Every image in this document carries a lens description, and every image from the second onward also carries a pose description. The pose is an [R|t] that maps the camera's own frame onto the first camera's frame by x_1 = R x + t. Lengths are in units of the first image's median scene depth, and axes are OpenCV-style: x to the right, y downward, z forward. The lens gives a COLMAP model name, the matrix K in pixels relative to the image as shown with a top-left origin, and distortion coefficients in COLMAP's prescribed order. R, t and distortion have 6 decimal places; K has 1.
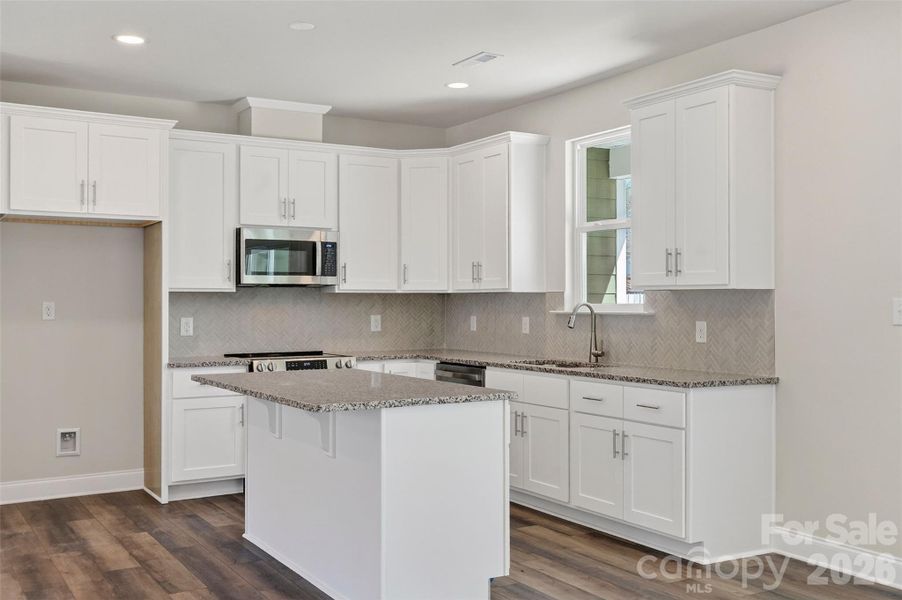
lens RADIAL K [[913.1, 0, 447.4], [0, 913.1, 283.3], [0, 0, 1]] dist [0.013579, 0.003541]
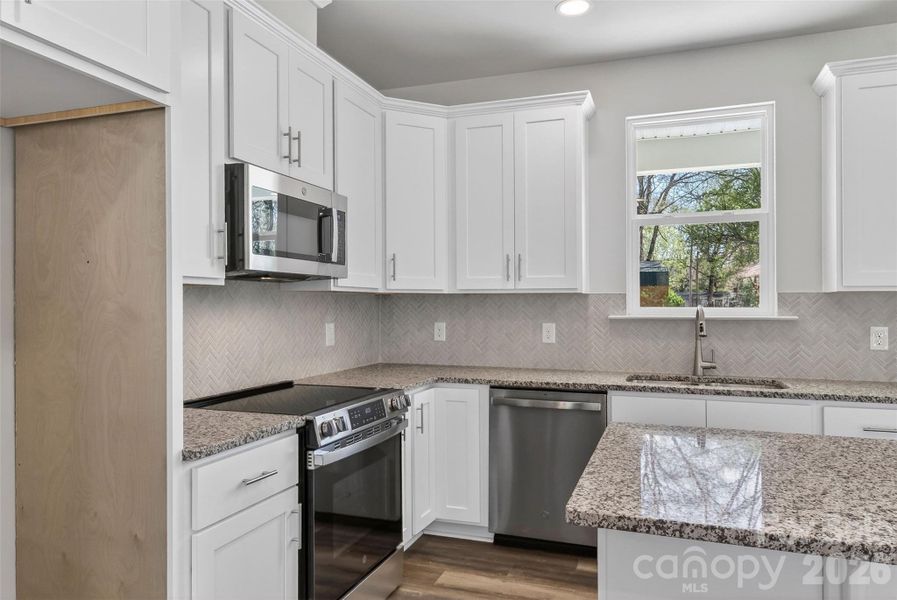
lens RADIAL K [[613.2, 0, 448.5], [0, 613.2, 300.0], [0, 0, 1]] dist [0.003728, 0.000499]
pose [[0.770788, 0.007681, 0.637045, -0.360055], [-0.014317, 0.999884, 0.005268, 0.014305], [-0.636931, -0.013181, 0.770808, 0.651392]]
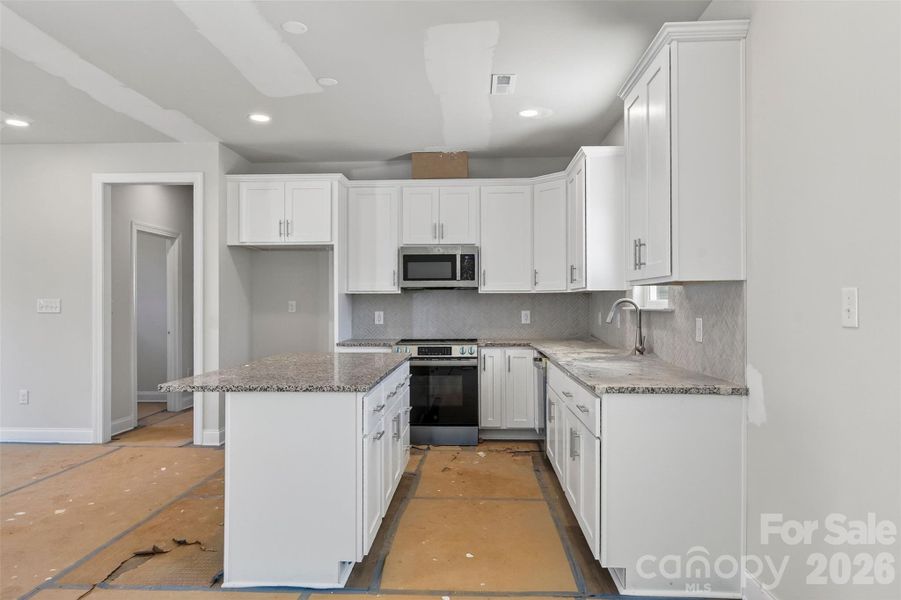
lens RADIAL K [[575.3, 0, 450.5], [0, 575.3, 300.0], [0, 0, 1]] dist [-0.002229, -0.000811]
pose [[0.837056, -0.005745, -0.547088, 0.311724], [0.014456, 0.999828, 0.011619, 0.010471], [0.546927, -0.017634, 0.836995, 0.313219]]
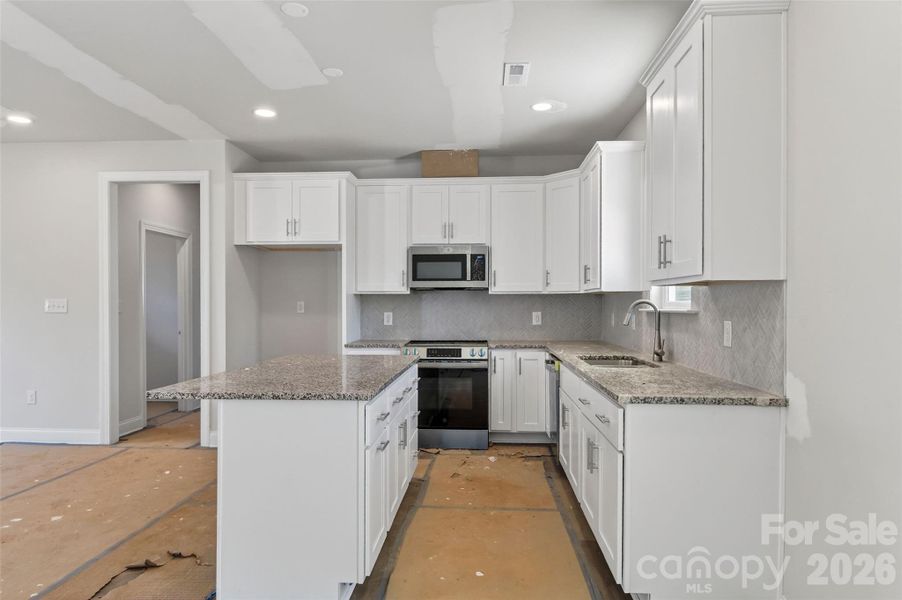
lens RADIAL K [[555.0, 0, 450.9], [0, 555.0, 306.4], [0, 0, 1]] dist [-0.001324, -0.001042]
pose [[0.827332, 0.001990, -0.561709, 0.287497], [0.012278, 0.999691, 0.021626, 0.010881], [0.561579, -0.024789, 0.827052, 0.351014]]
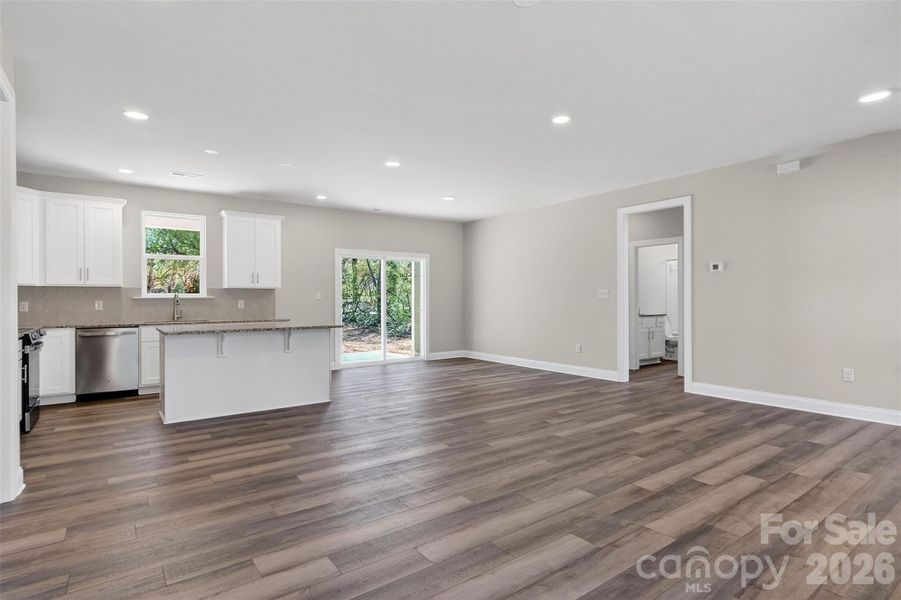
lens RADIAL K [[463.1, 0, 450.5], [0, 463.1, 300.0], [0, 0, 1]] dist [-0.000158, -0.000223]
pose [[-0.089638, -0.003983, 0.995966, -0.924357], [-0.021851, 0.999759, 0.002032, 0.019261], [-0.995735, -0.021580, -0.089704, 0.411465]]
